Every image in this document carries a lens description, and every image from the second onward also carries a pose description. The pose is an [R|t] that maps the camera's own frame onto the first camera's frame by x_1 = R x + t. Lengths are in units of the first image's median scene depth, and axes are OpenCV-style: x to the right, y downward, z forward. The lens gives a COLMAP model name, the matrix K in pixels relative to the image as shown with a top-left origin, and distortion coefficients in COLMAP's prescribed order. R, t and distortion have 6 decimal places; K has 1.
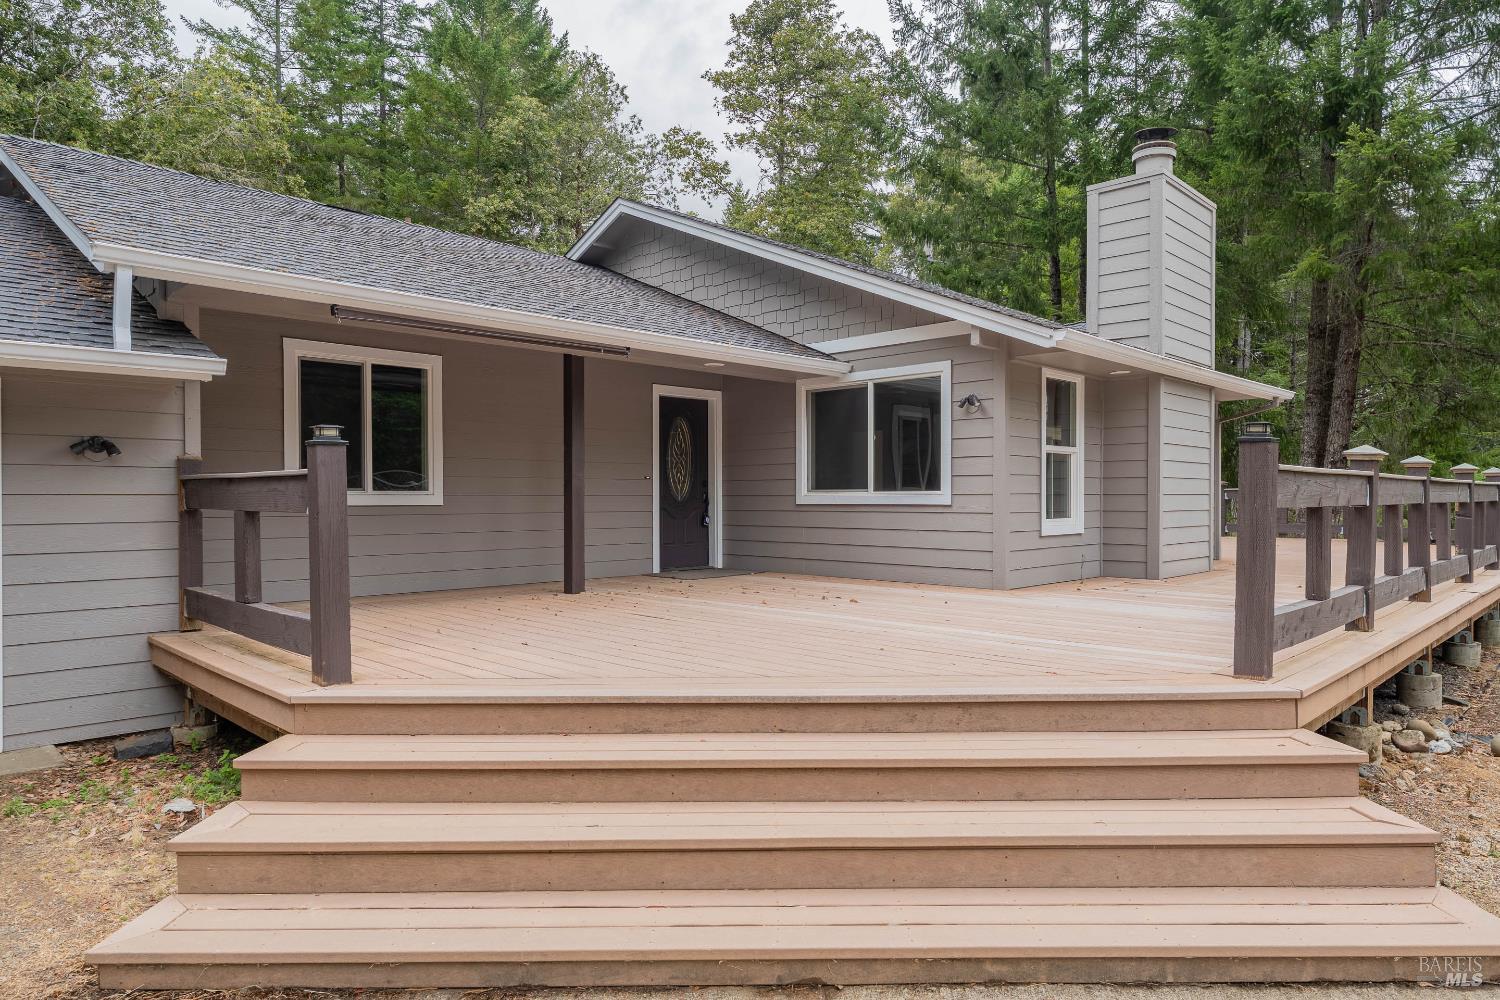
lens RADIAL K [[922.2, 0, 750.5], [0, 922.2, 489.5], [0, 0, 1]] dist [-0.000115, 0.000519]
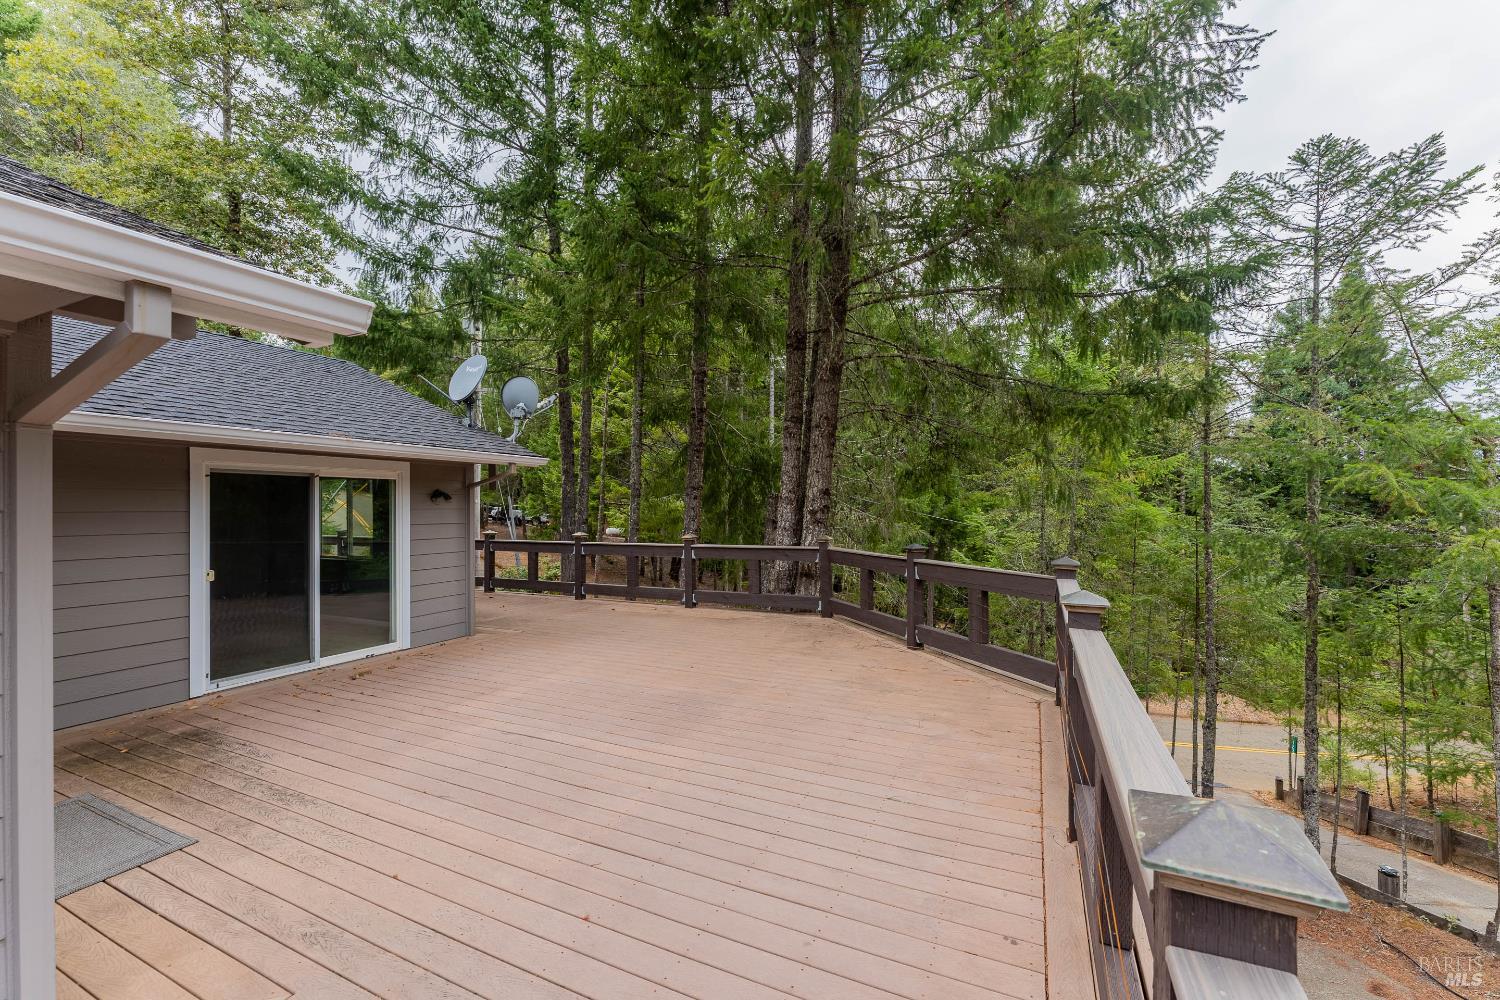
lens RADIAL K [[612.2, 0, 751.5], [0, 612.2, 484.6], [0, 0, 1]] dist [-0.001499, -0.000278]
pose [[0.943785, 0.006921, 0.330488, 0.721478], [0.005545, 0.999309, -0.036762, -0.058616], [-0.330514, 0.036528, 0.943094, 0.933437]]
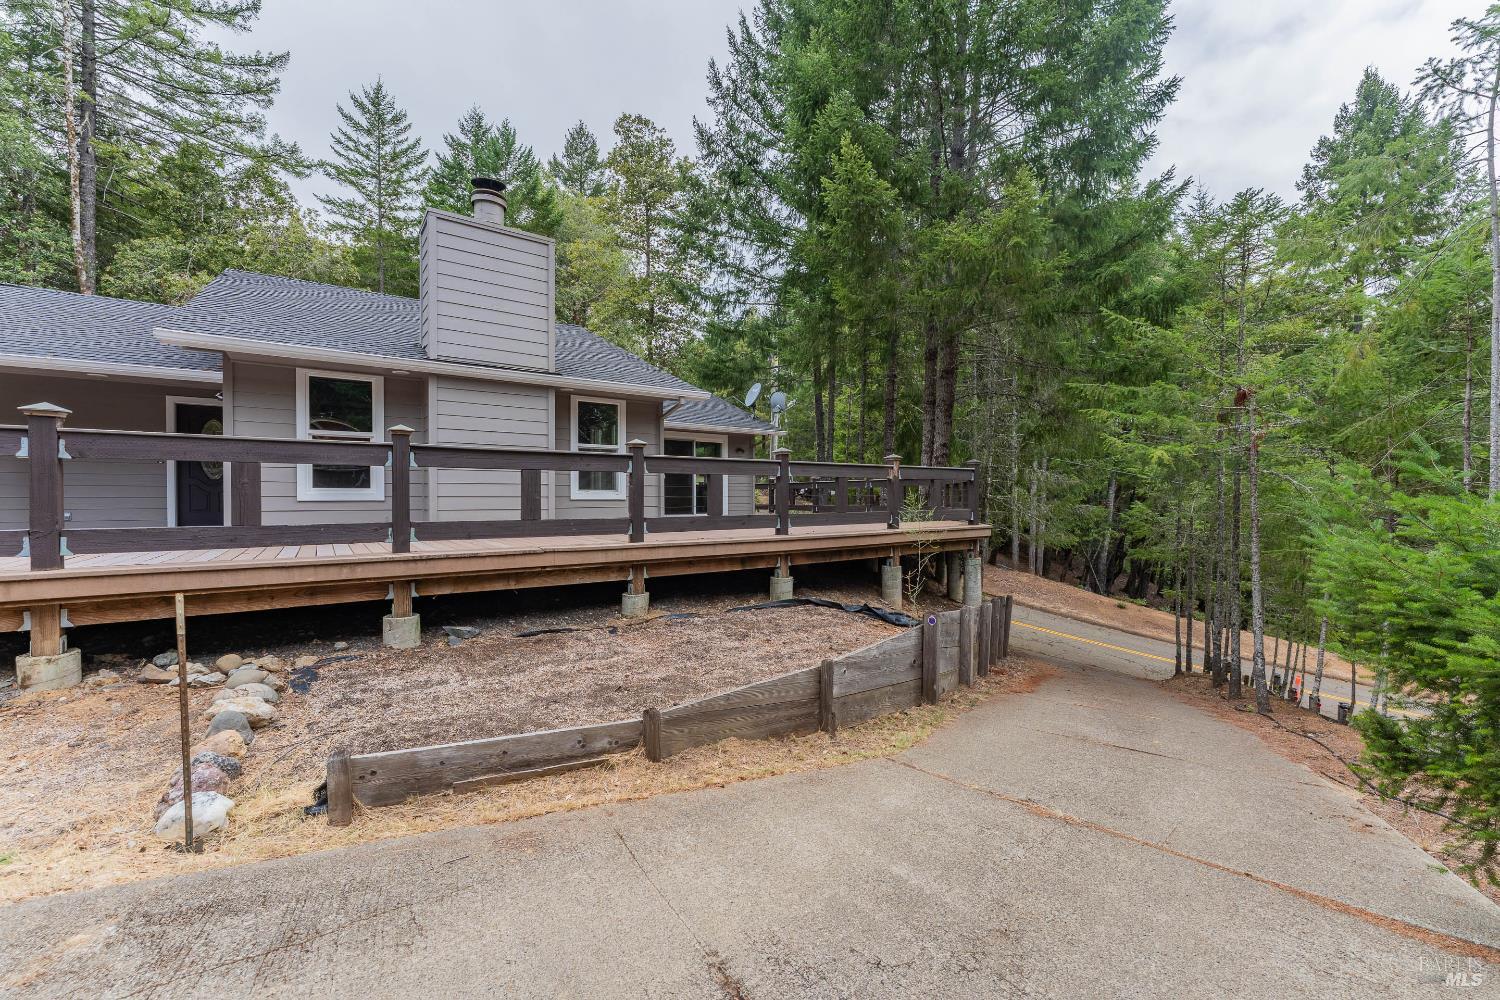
lens RADIAL K [[595.9, 0, 754.8], [0, 595.9, 501.1], [0, 0, 1]] dist [-0.001734, -0.000372]
pose [[0.985868, 0.001634, -0.167517, 0.898858], [0.000492, 0.999920, 0.012652, 0.034928], [0.167524, -0.012556, 0.985788, 0.246331]]
